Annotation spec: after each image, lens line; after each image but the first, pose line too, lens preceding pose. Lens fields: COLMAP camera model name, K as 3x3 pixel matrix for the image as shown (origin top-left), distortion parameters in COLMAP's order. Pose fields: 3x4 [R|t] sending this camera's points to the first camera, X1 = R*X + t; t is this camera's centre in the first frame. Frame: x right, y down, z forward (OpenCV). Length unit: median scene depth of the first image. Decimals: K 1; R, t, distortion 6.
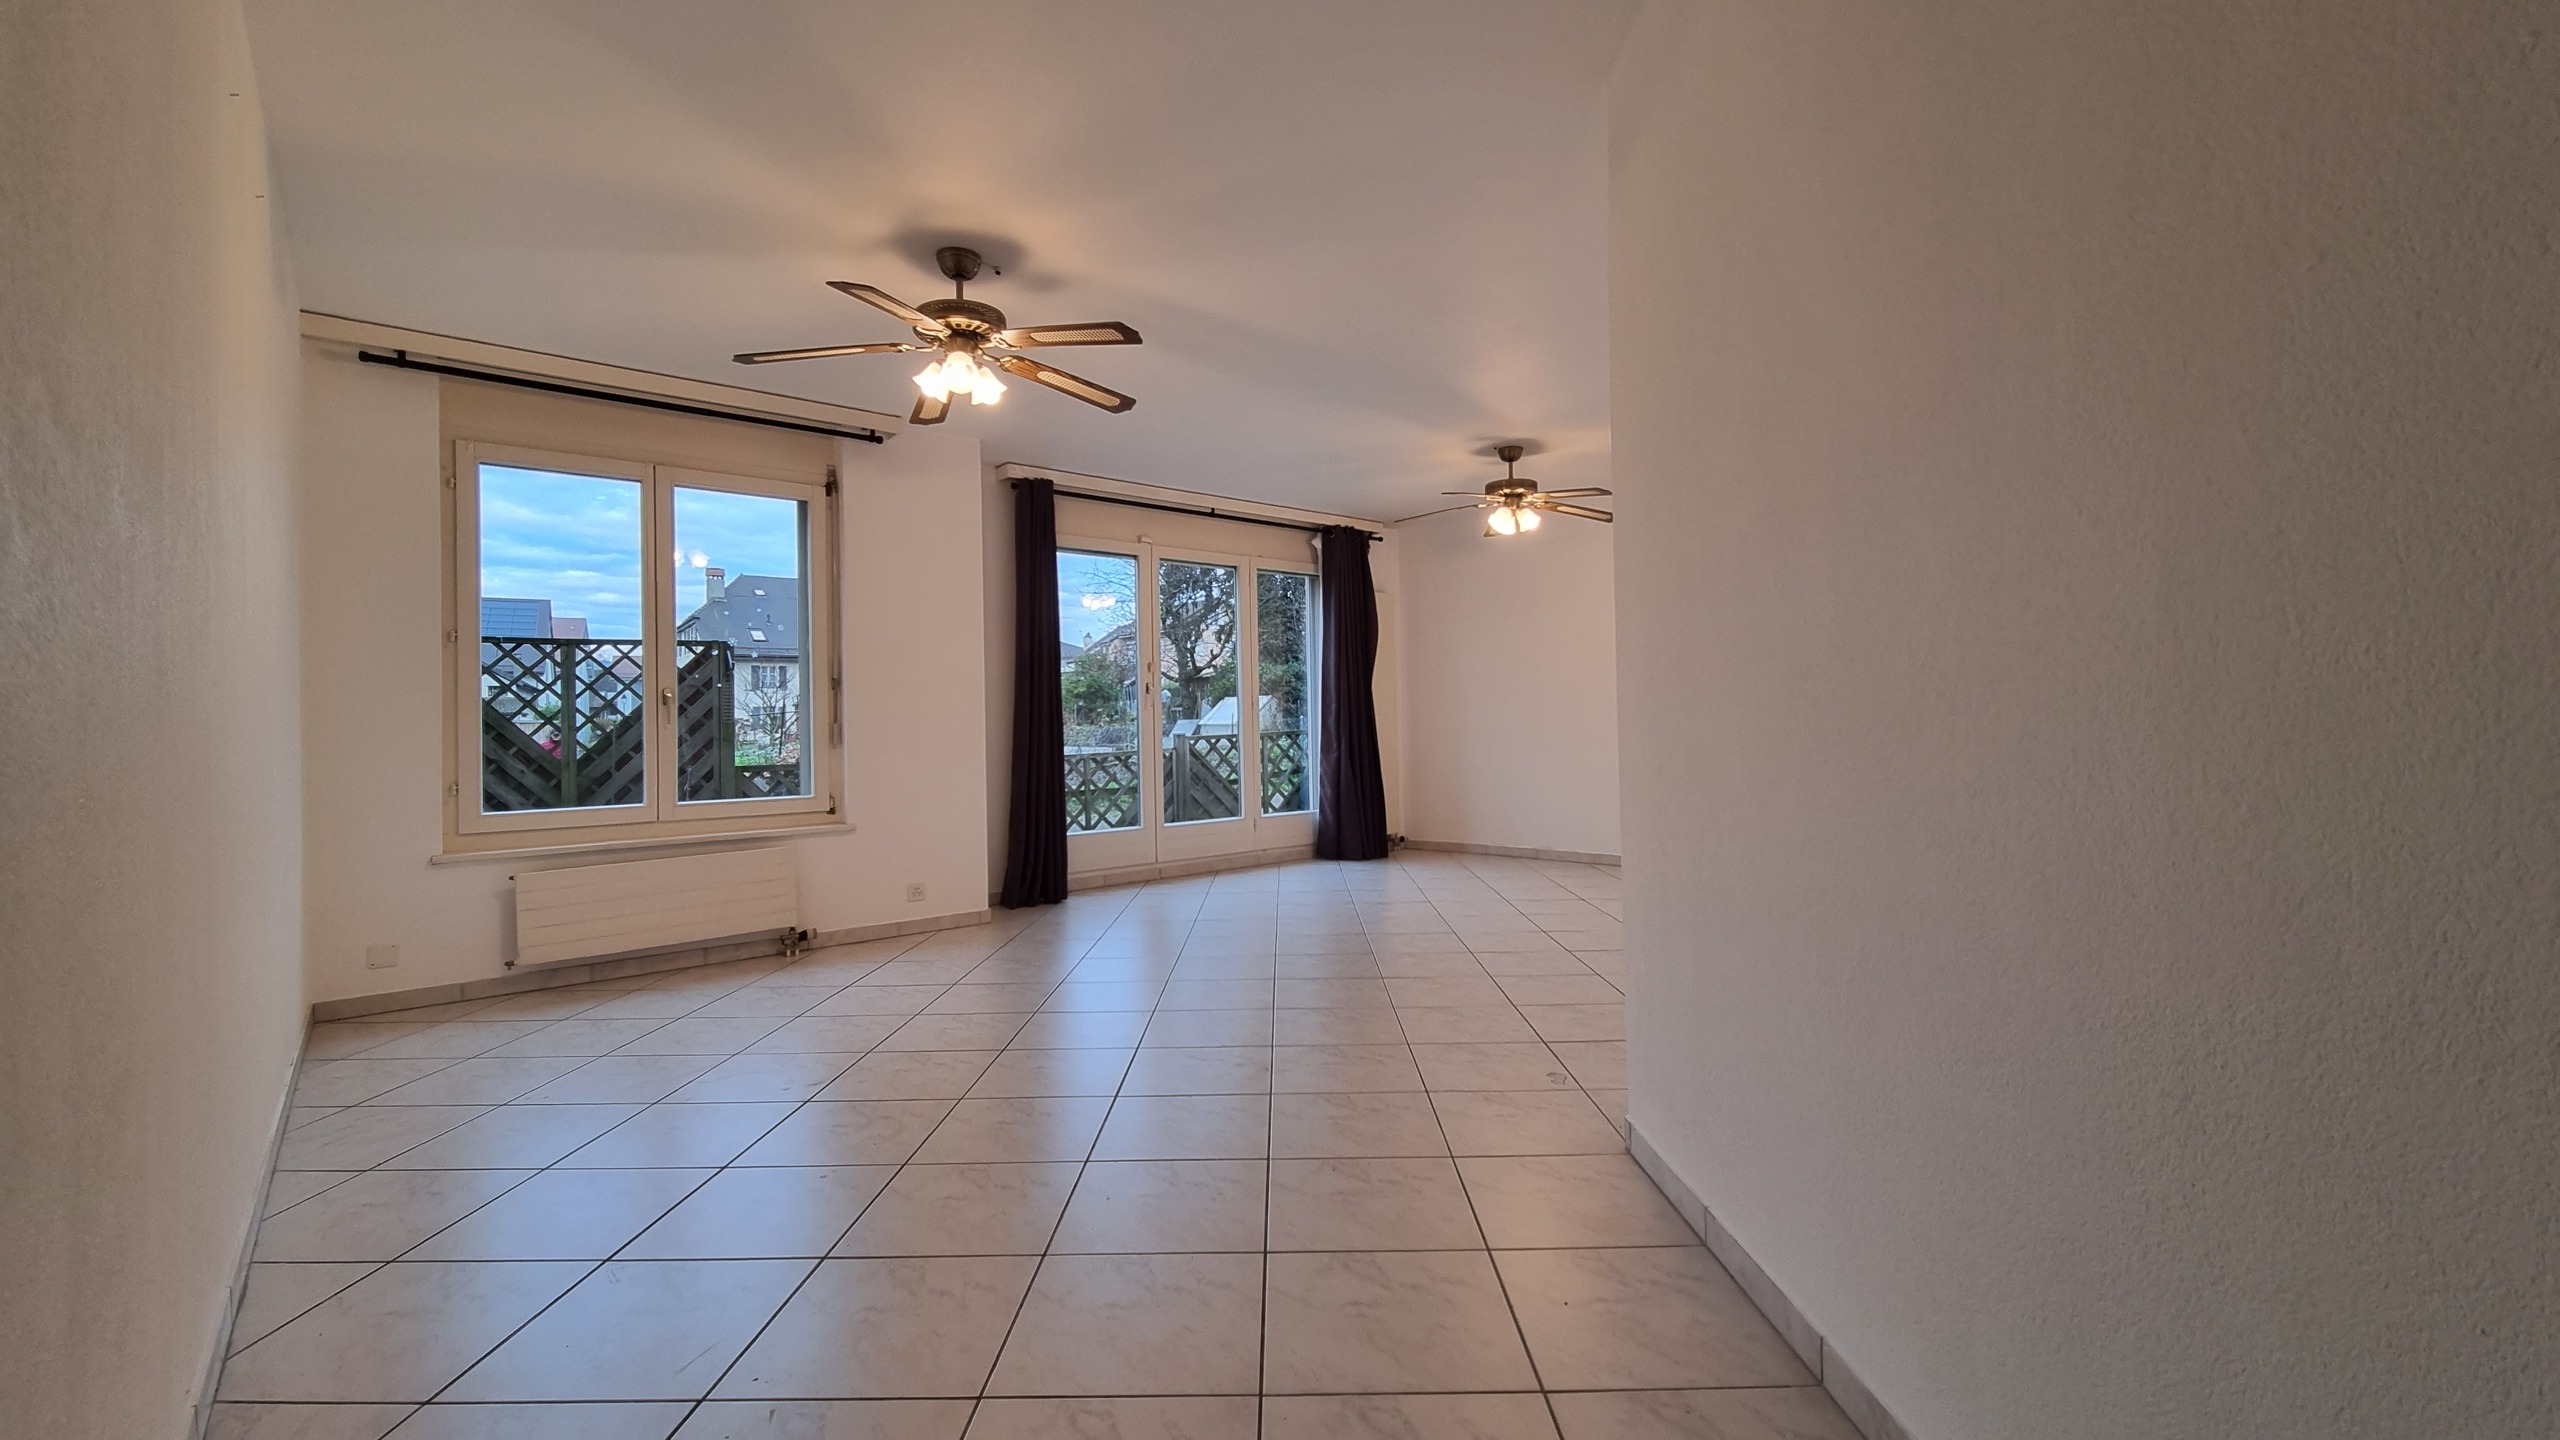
lens RADIAL K [[1028.5, 0, 1274.8], [0, 1028.5, 709.5], [0, 0, 1]] dist [0.005062, -0.001845]
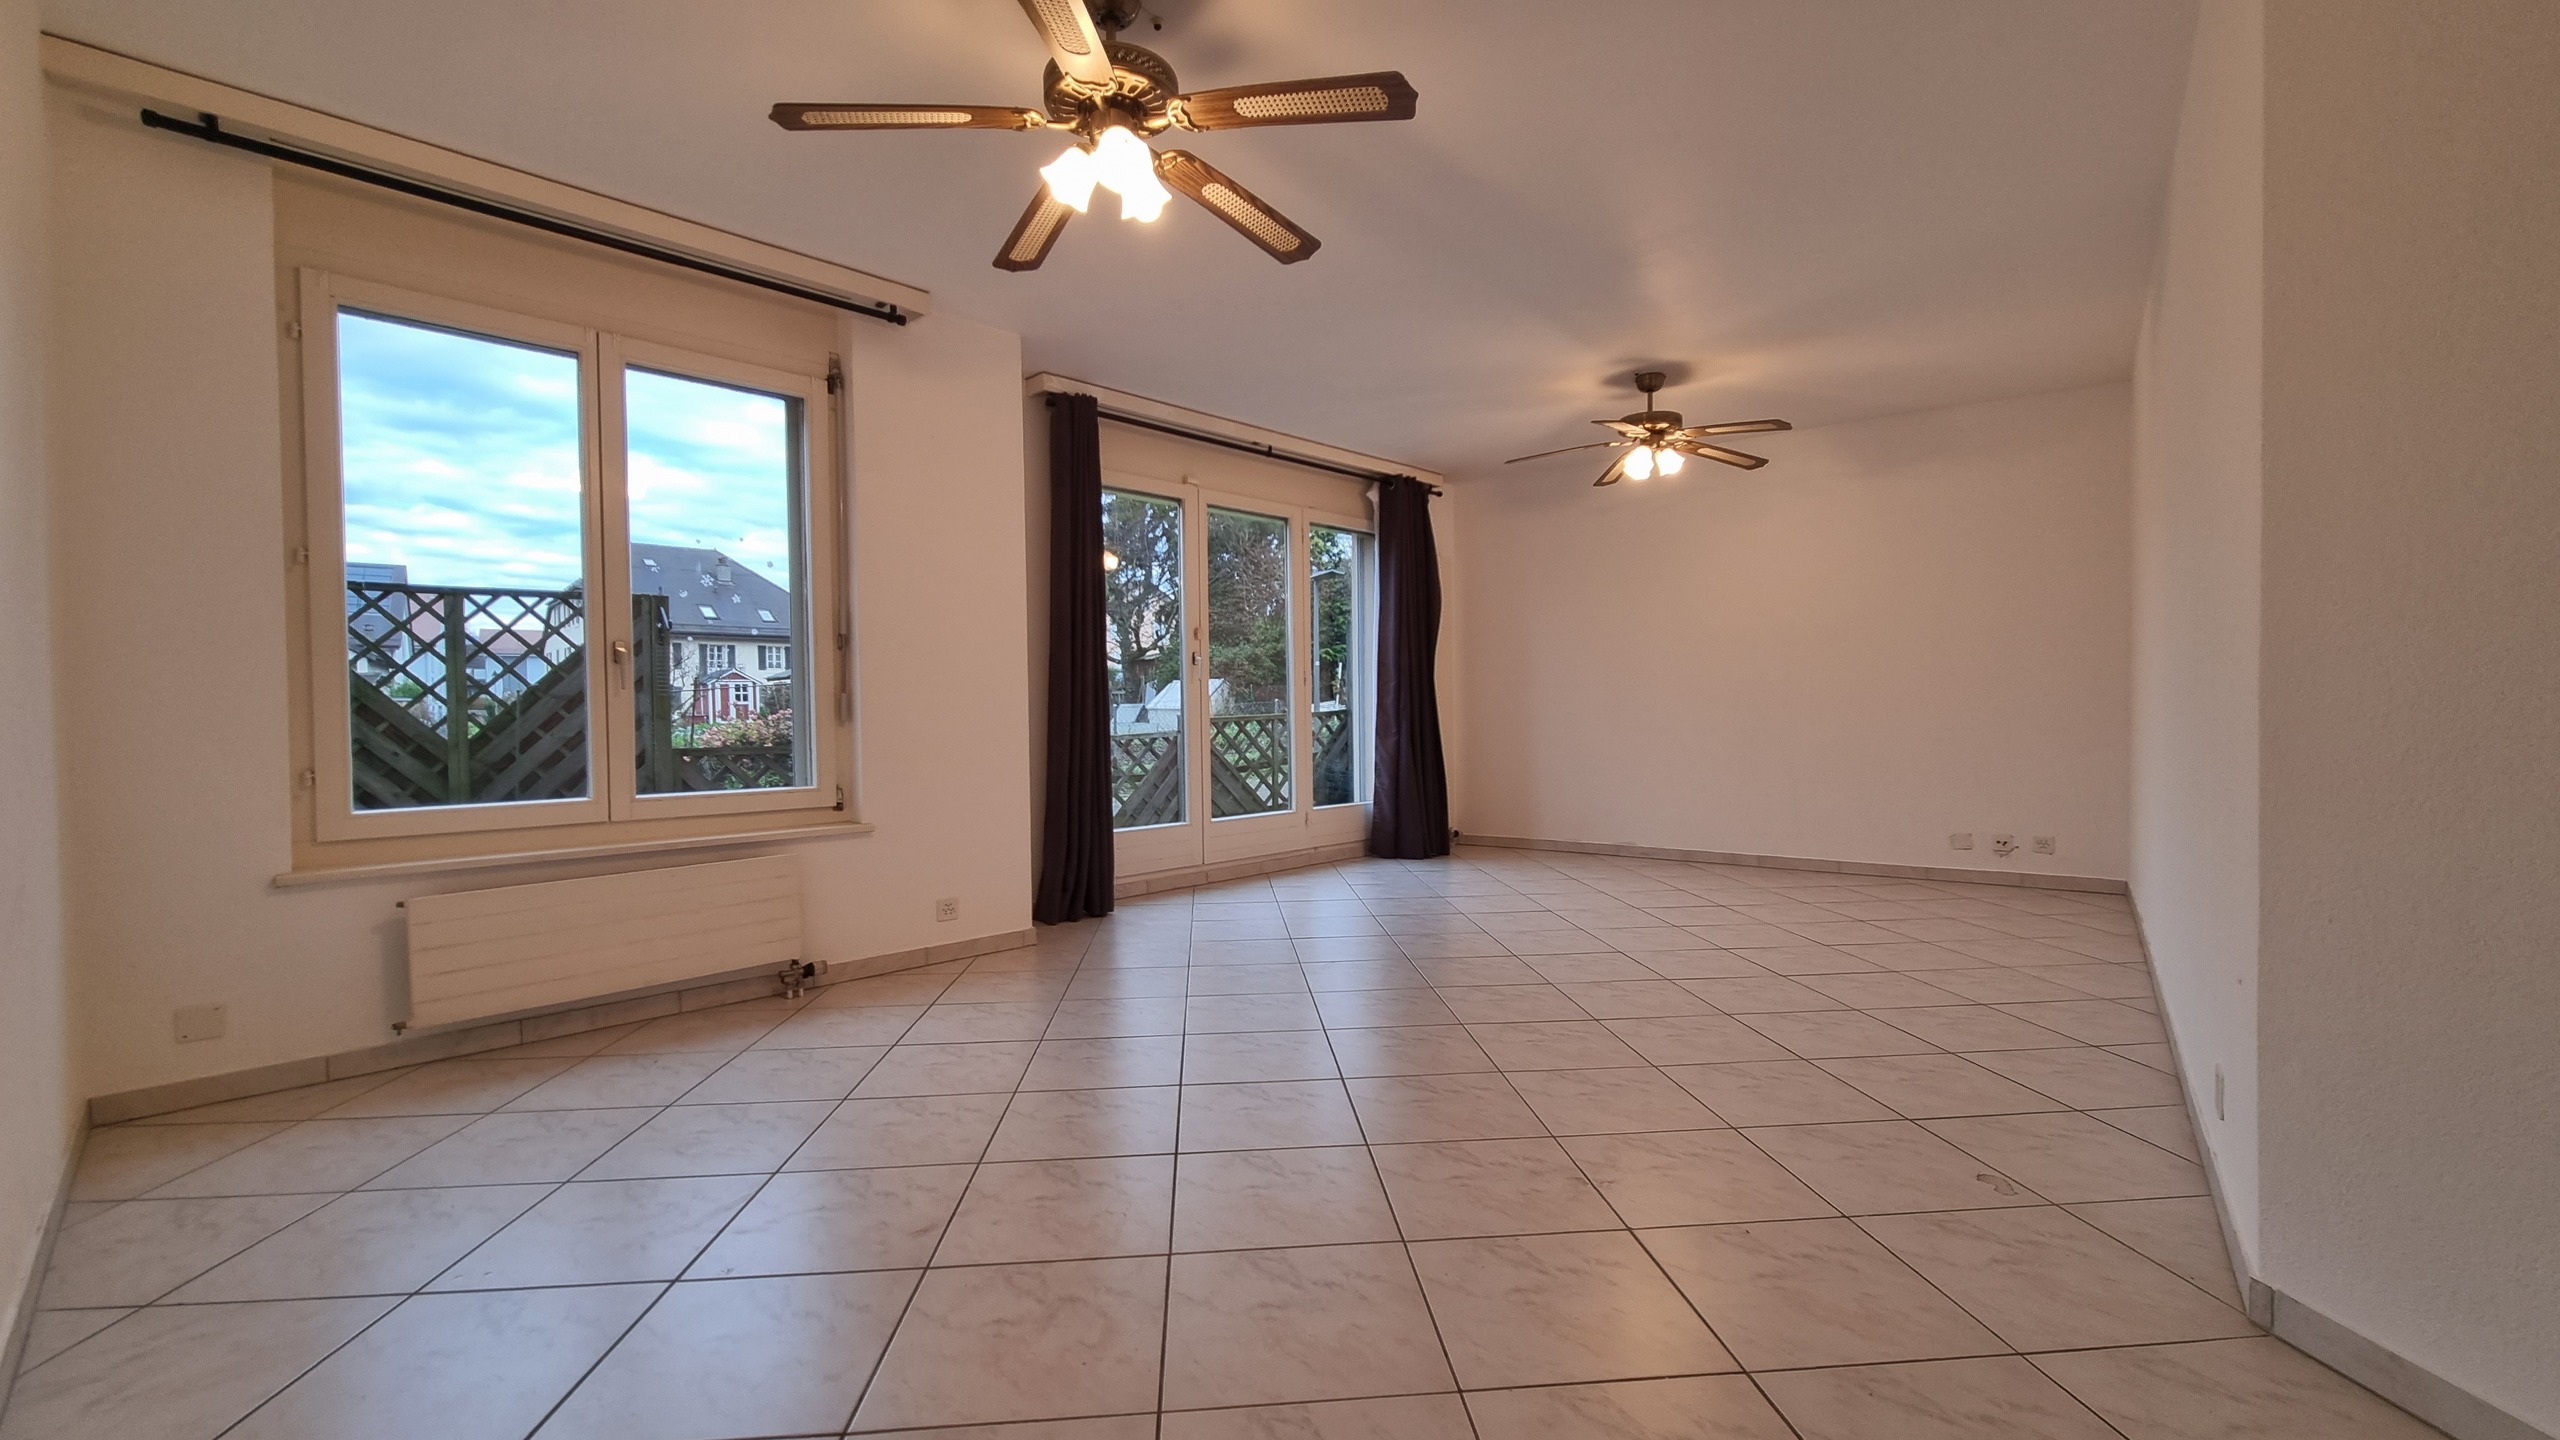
lens RADIAL K [[1028.5, 0, 1285.8], [0, 1028.5, 727.9], [0, 0, 1]] dist [0.005062, -0.001845]
pose [[0.995489, 0.005563, 0.094718, -0.168214], [-0.008434, 0.999516, 0.029934, 0.014093], [-0.094506, -0.030597, 0.995054, 0.201559]]
